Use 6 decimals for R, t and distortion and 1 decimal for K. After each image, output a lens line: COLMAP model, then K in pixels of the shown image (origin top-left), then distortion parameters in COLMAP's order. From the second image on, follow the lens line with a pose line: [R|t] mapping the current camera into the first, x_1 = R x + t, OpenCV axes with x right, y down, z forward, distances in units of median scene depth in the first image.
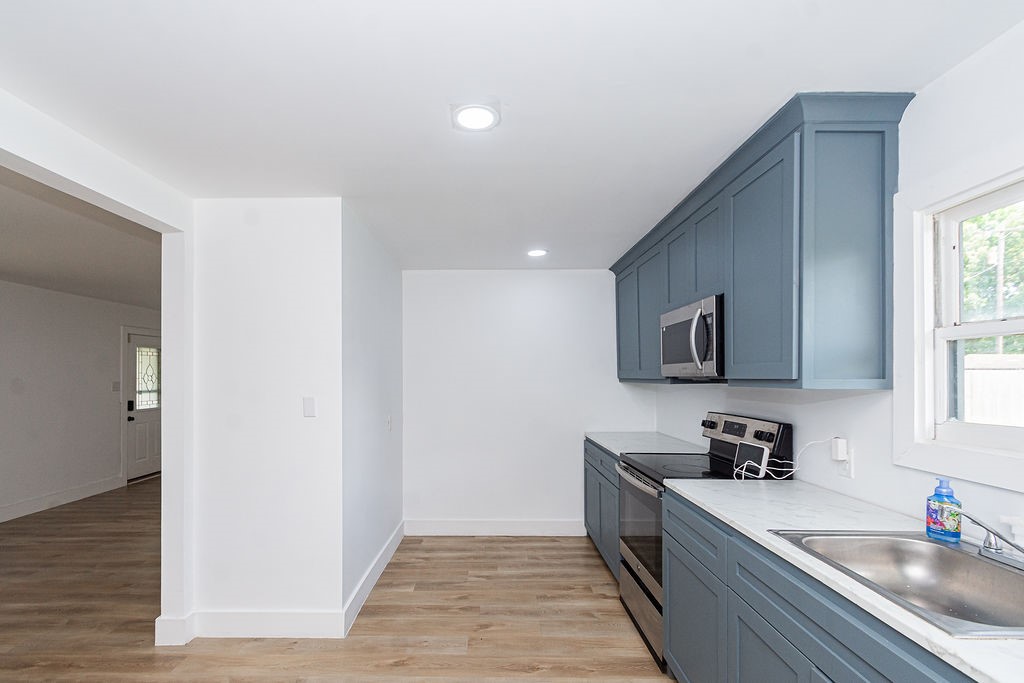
lens RADIAL K [[466.8, 0, 494.8], [0, 466.8, 376.8], [0, 0, 1]] dist [0.007267, -0.003676]
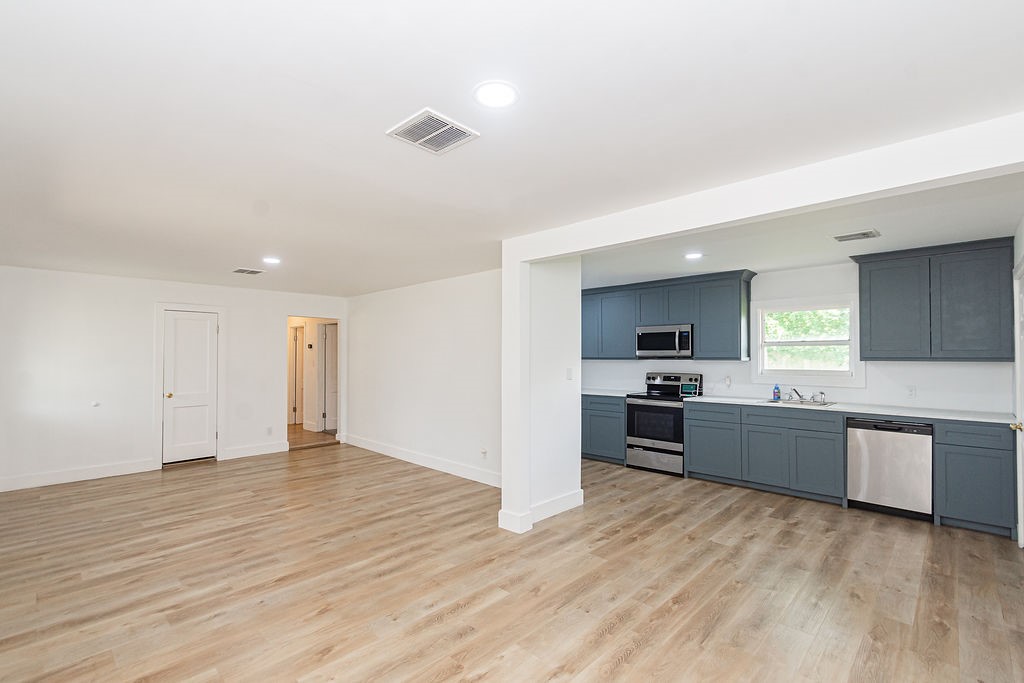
lens RADIAL K [[466.8, 0, 506.5], [0, 466.8, 348.7], [0, 0, 1]] dist [0.007267, -0.003676]
pose [[0.687051, 0.012392, 0.726504, -1.573880], [-0.003023, 0.999895, -0.014196, -0.002588], [-0.726603, 0.007557, 0.687016, -0.007372]]
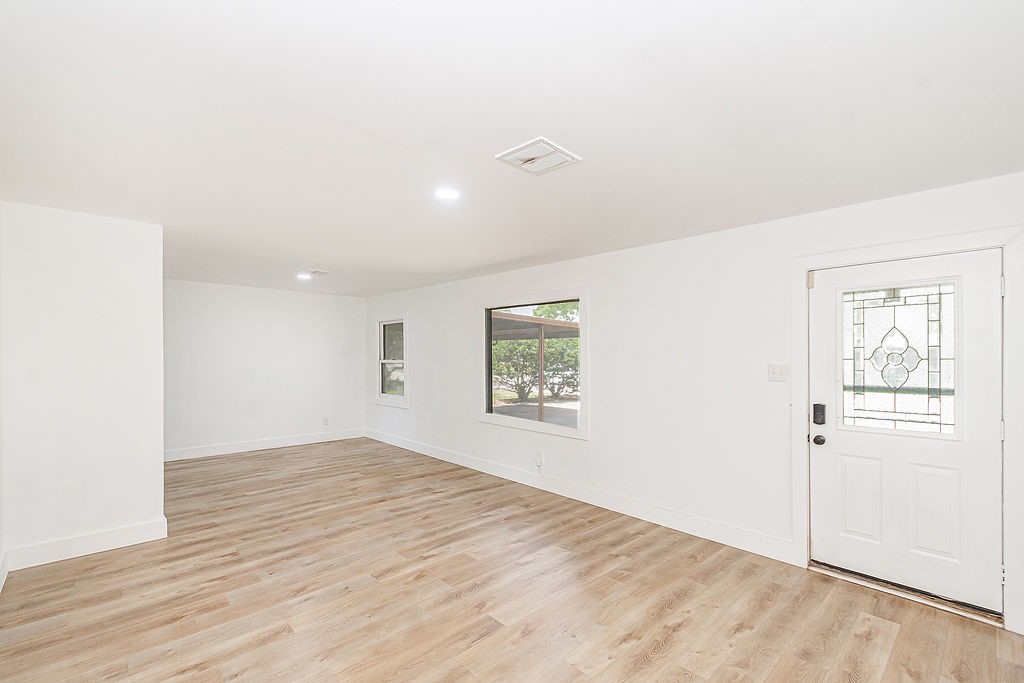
lens RADIAL K [[466.8, 0, 508.6], [0, 466.8, 352.1], [0, 0, 1]] dist [0.007267, -0.003676]
pose [[-0.720807, -0.011644, -0.693038, -0.408567], [-0.010454, 0.999928, -0.005927, 0.006103], [0.693057, 0.002973, -0.720876, 2.413524]]
